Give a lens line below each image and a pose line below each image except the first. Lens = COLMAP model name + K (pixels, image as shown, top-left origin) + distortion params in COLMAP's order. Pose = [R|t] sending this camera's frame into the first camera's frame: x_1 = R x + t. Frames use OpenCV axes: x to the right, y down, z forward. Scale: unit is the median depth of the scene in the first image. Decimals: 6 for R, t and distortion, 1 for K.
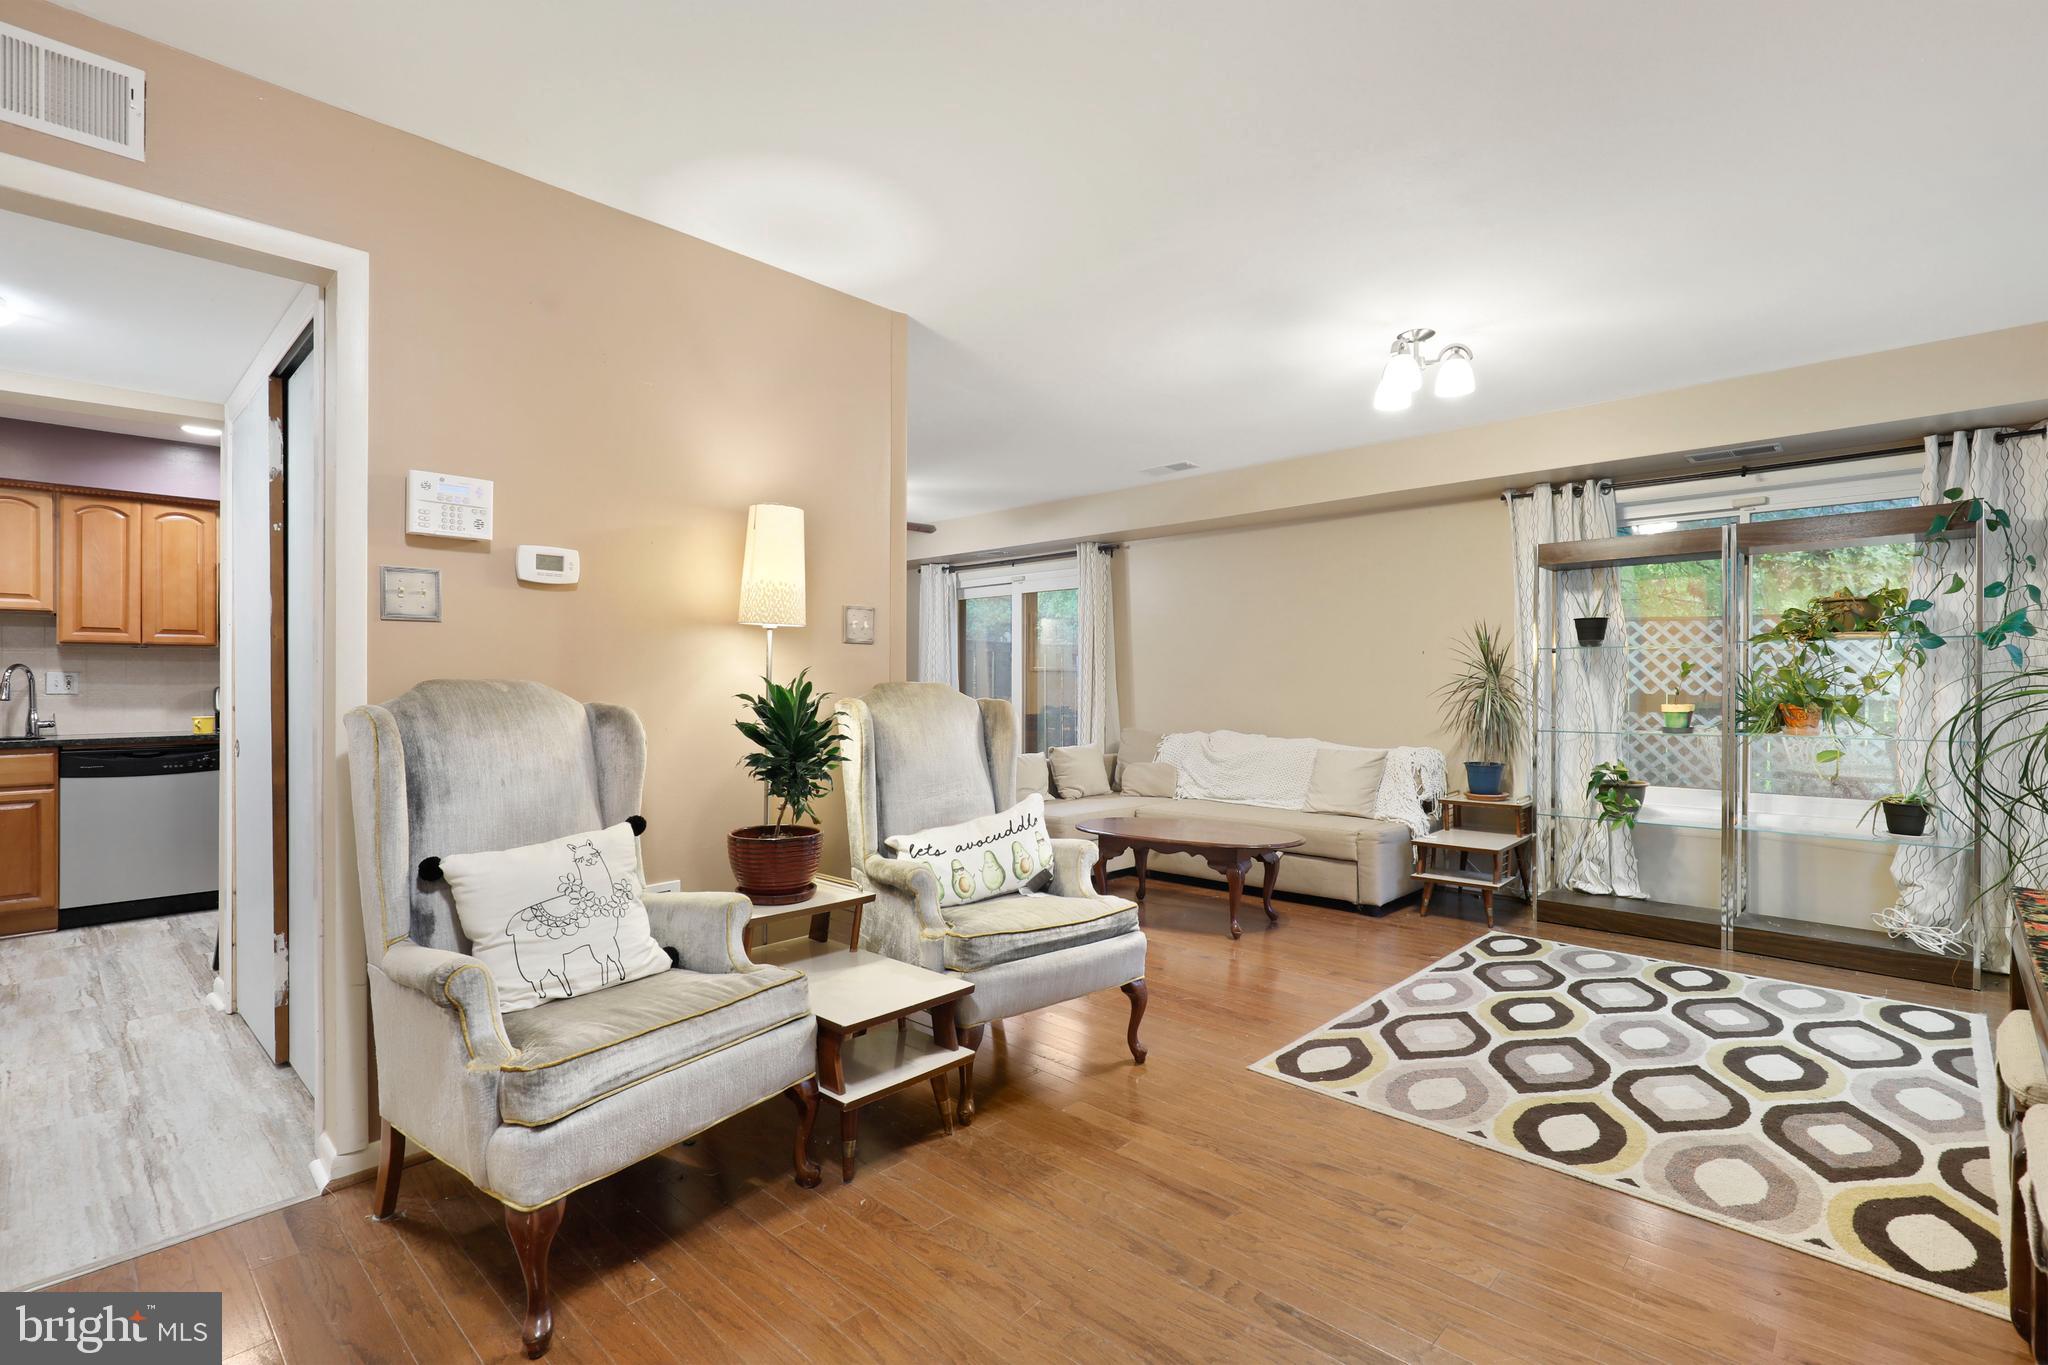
lens RADIAL K [[945.6, 0, 1042.5], [0, 945.6, 701.1], [0, 0, 1]] dist [-0.009844, 0.001917]
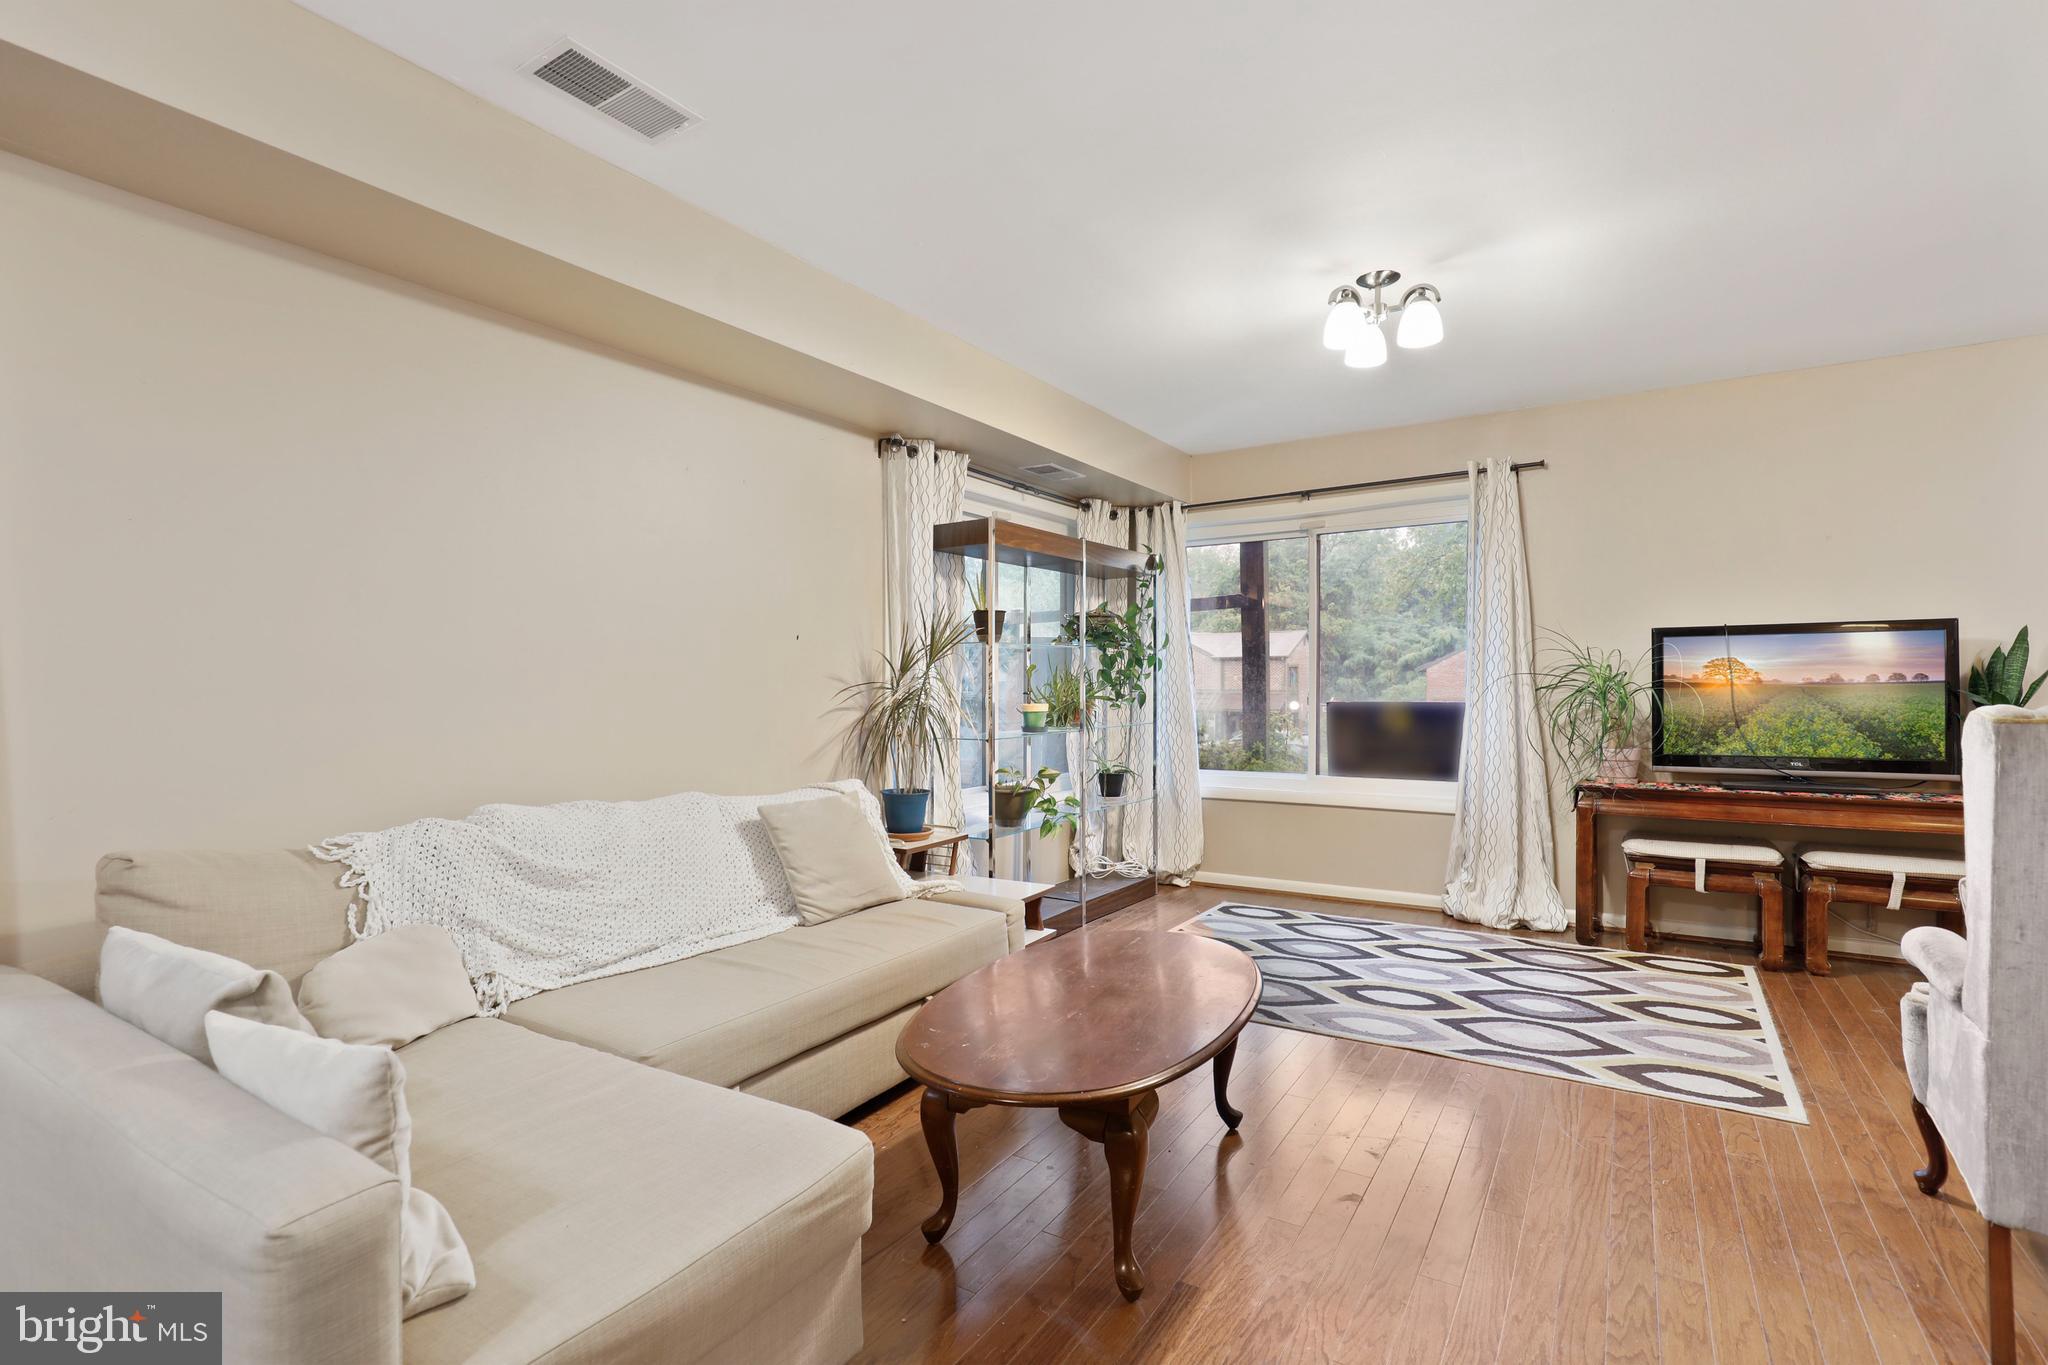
lens RADIAL K [[945.6, 0, 999.0], [0, 945.6, 680.0], [0, 0, 1]] dist [-0.009844, 0.001917]
pose [[-0.156570, 0.006899, 0.987643, -0.327402], [0.025372, 0.999674, -0.002960, -0.019117], [-0.987341, 0.024595, -0.156694, 1.183130]]
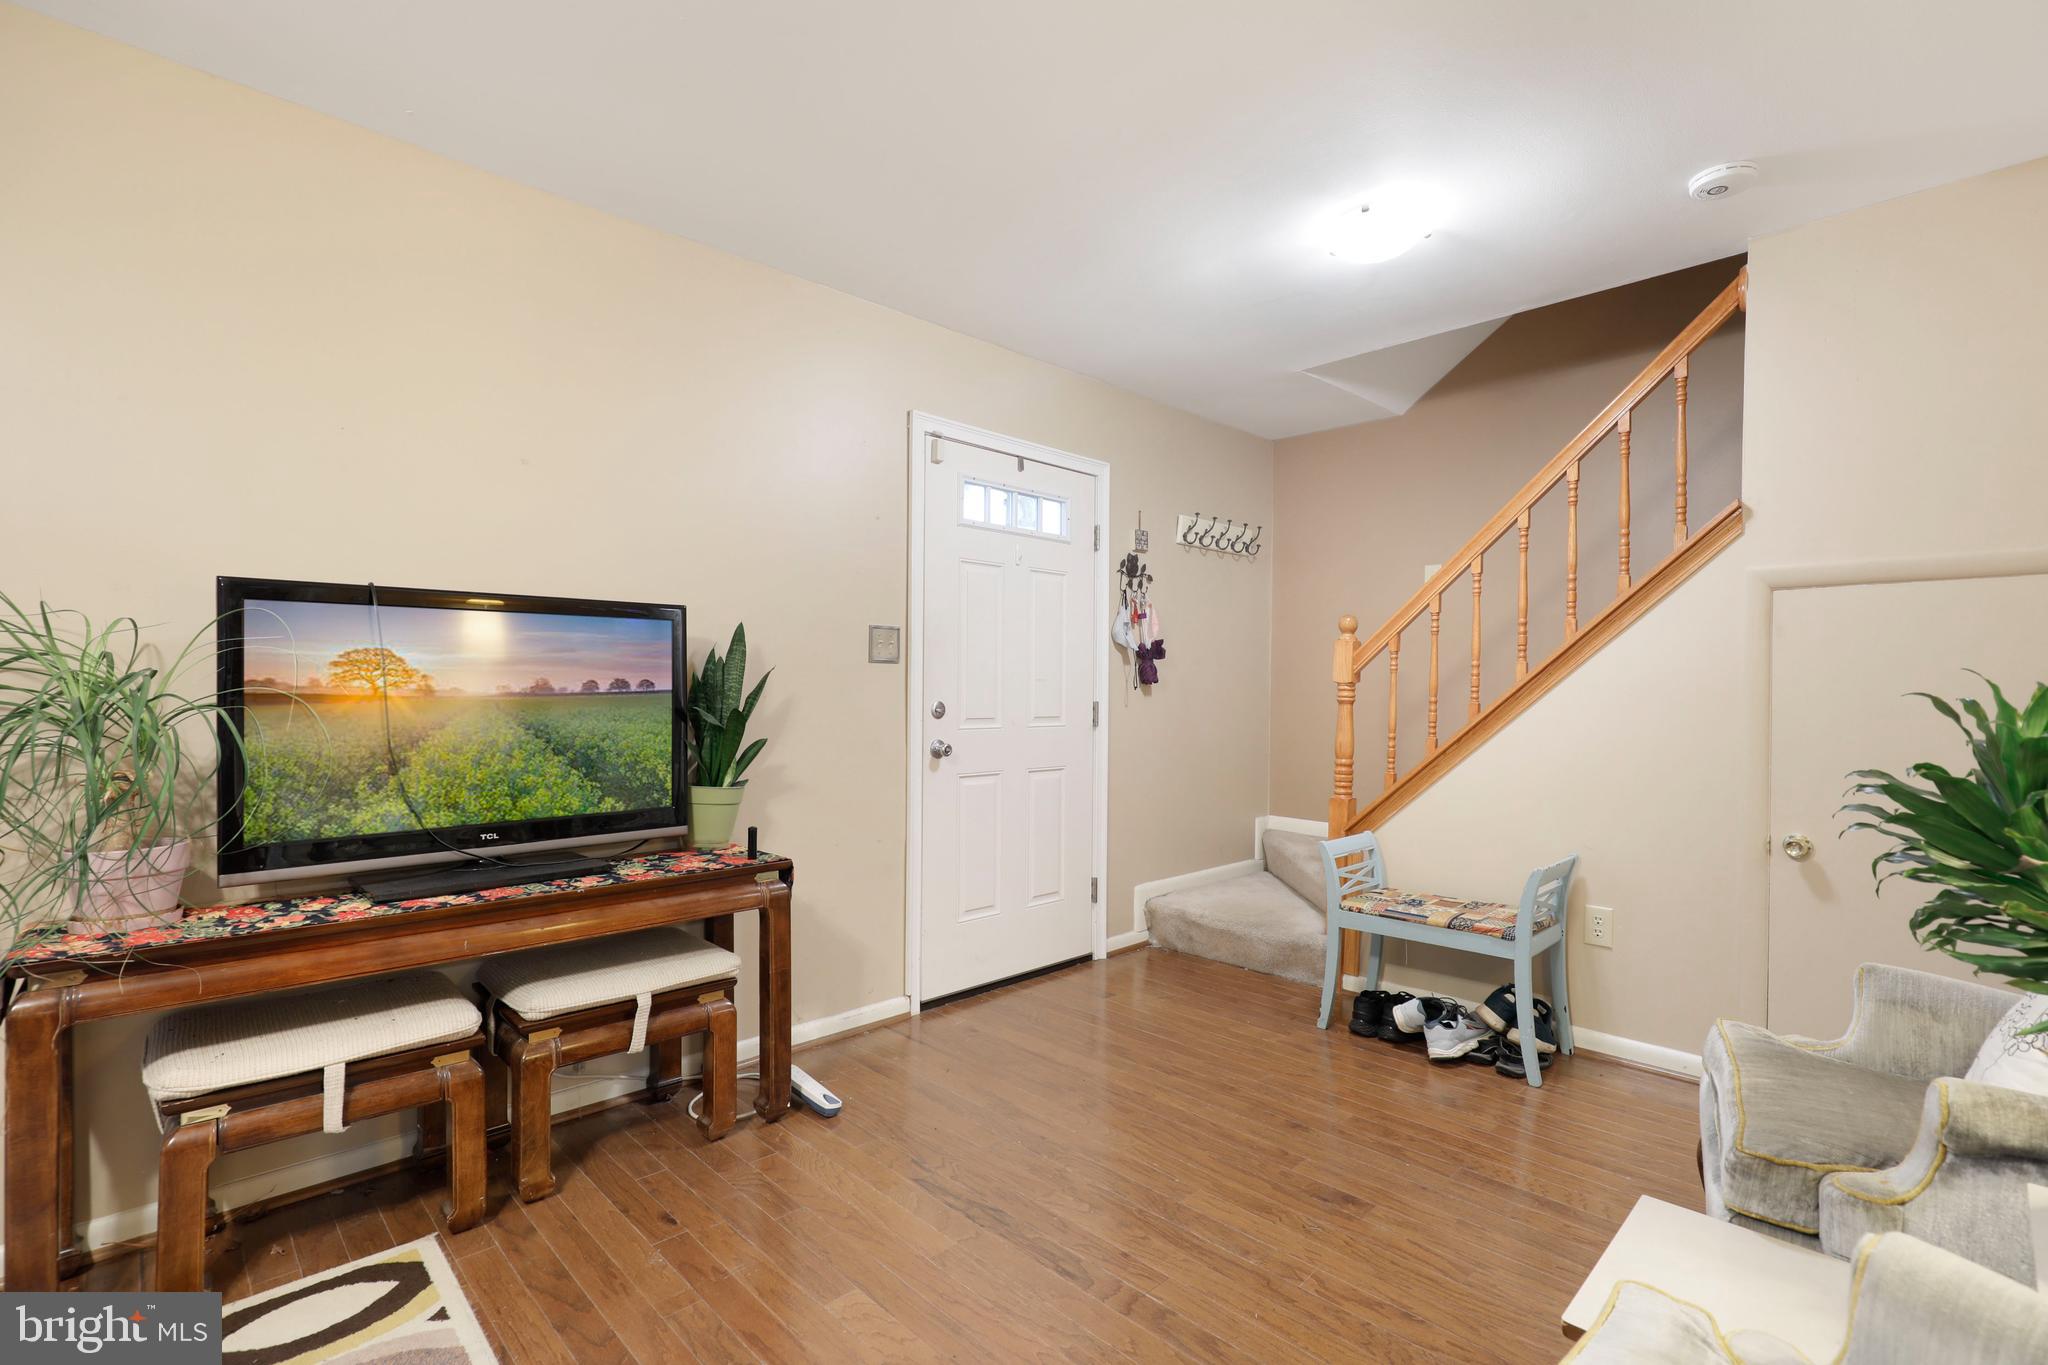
lens RADIAL K [[945.6, 0, 1049.4], [0, 945.6, 700.9], [0, 0, 1]] dist [-0.009844, 0.001917]
pose [[-0.999246, -0.007901, 0.038019, 0.097267], [-0.006598, 0.999391, 0.034275, -0.017024], [-0.038266, 0.033999, -0.998689, 0.811331]]
